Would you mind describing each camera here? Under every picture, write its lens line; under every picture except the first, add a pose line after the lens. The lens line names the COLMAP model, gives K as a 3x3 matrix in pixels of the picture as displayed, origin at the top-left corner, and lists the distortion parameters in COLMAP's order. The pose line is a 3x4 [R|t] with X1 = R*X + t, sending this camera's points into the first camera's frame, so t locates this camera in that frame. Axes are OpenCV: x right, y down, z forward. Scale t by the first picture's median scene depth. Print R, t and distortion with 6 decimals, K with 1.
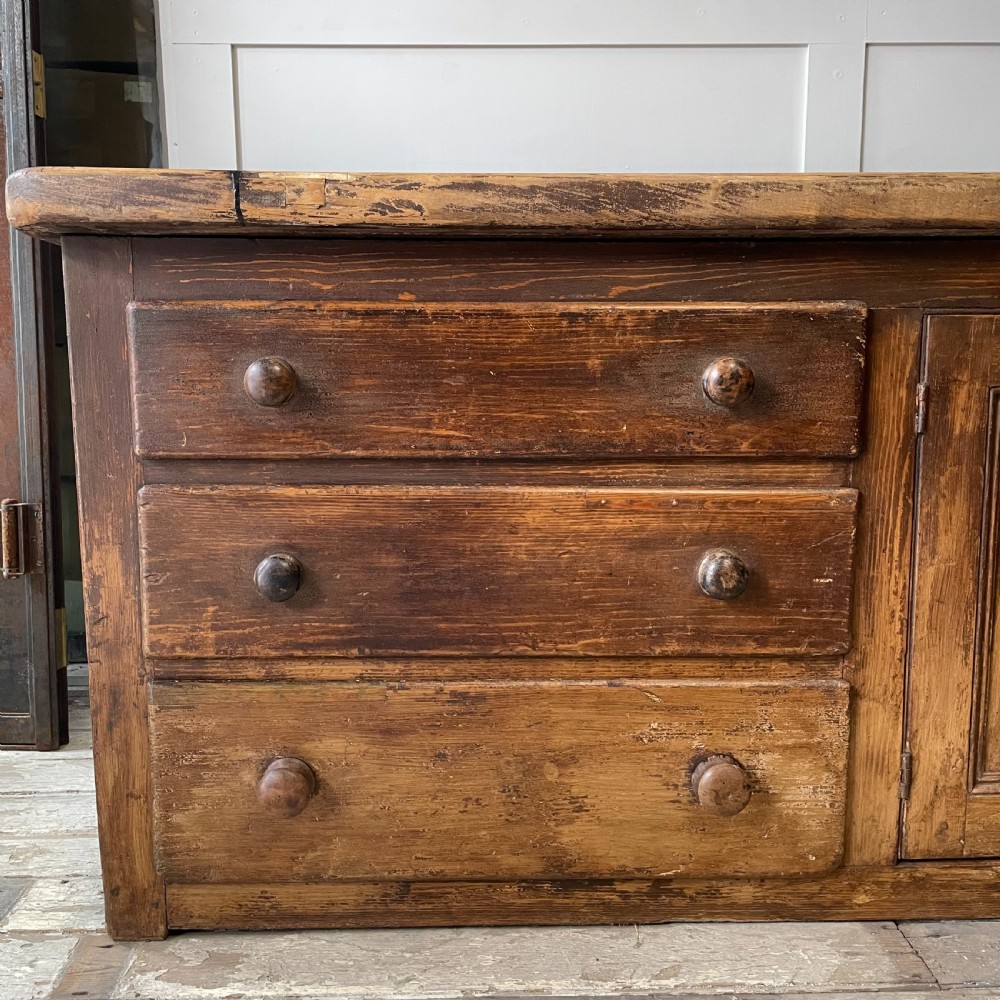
lens RADIAL K [[1019.7, 0, 500.5], [0, 1019.7, 502.8], [0, 0, 1]] dist [0.048801, 0.000000]
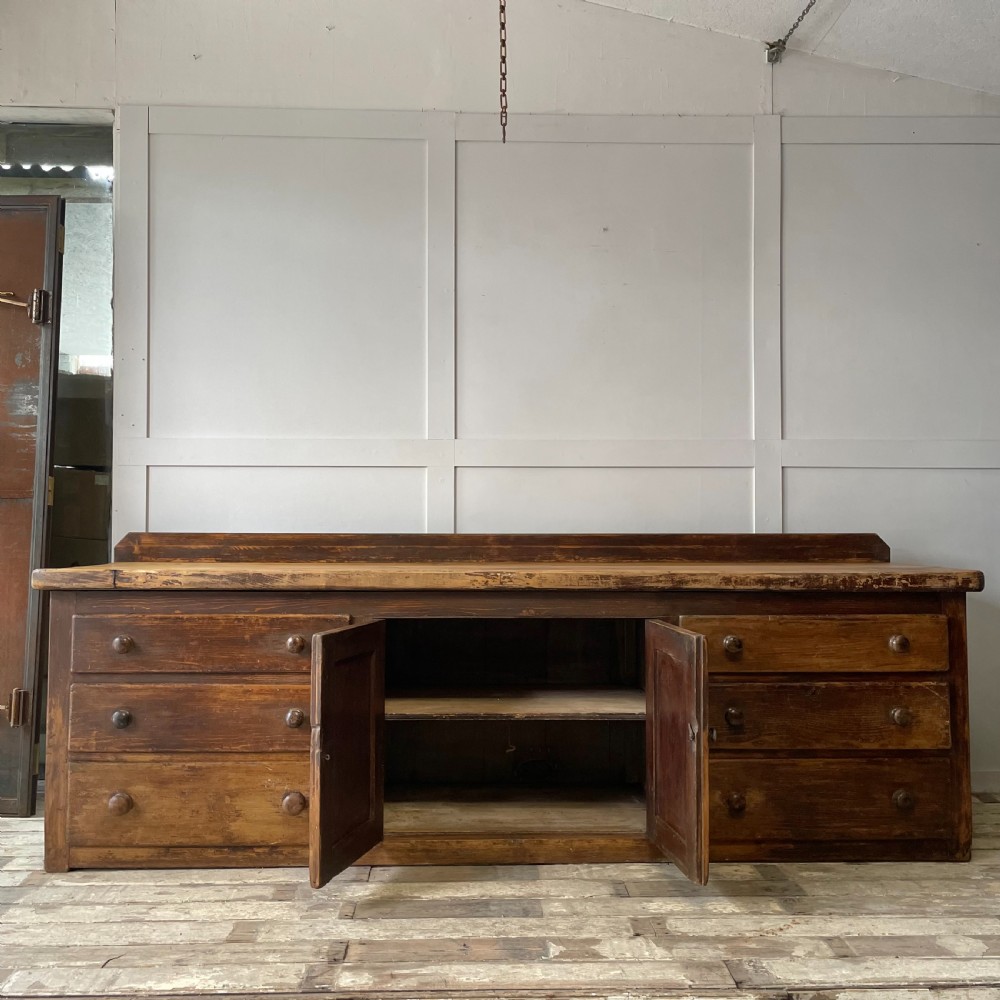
lens RADIAL K [[1019.7, 0, 501.1], [0, 1019.7, 481.5], [0, 0, 1]] dist [0.048801, 0.000000]
pose [[0.999980, 0.006149, 0.001548, 0.730715], [-0.005753, 0.982495, -0.186199, -0.039476], [-0.002666, 0.186186, 0.982511, -1.668630]]
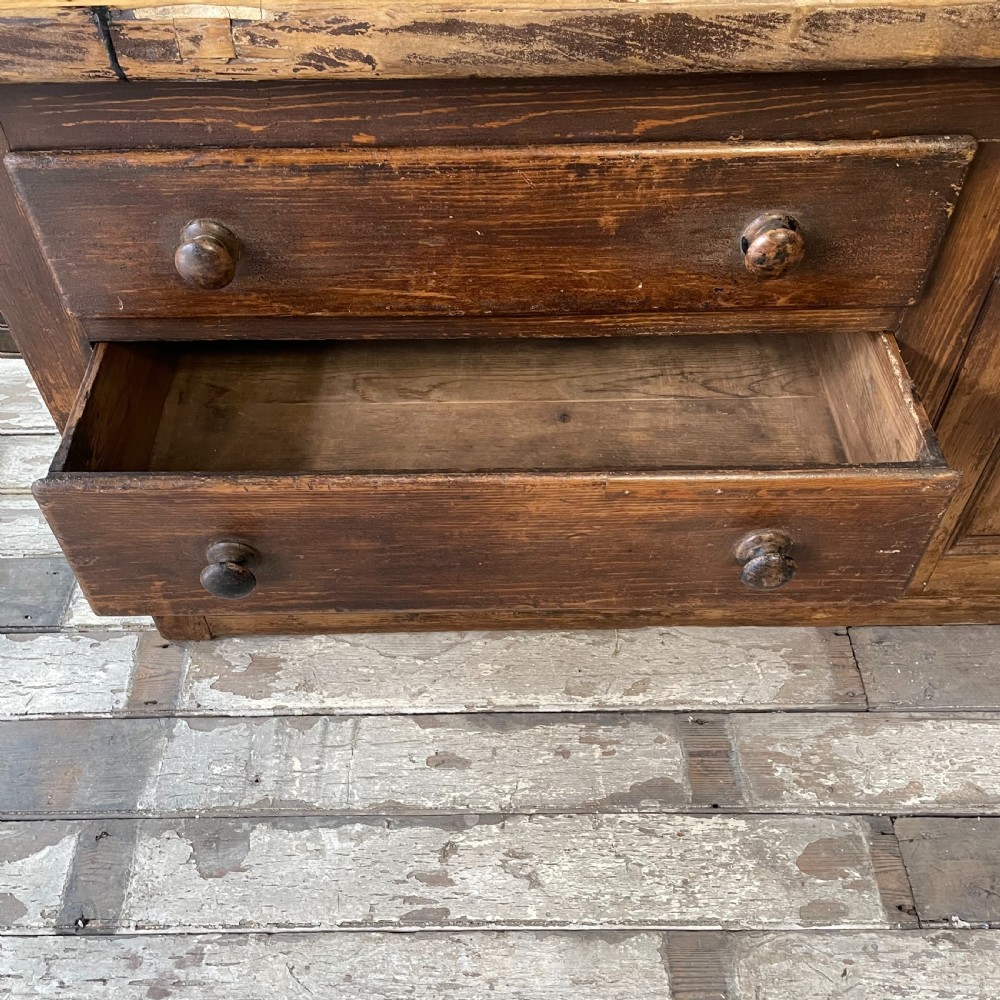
lens RADIAL K [[1019.7, 0, 494.0], [0, 1019.7, 483.0], [0, 0, 1]] dist [0.048801, 0.000000]
pose [[0.999626, 0.007145, -0.026388, 0.025390], [0.011629, 0.762444, 0.646950, -0.483389], [0.024742, -0.647015, 0.762076, 0.250742]]
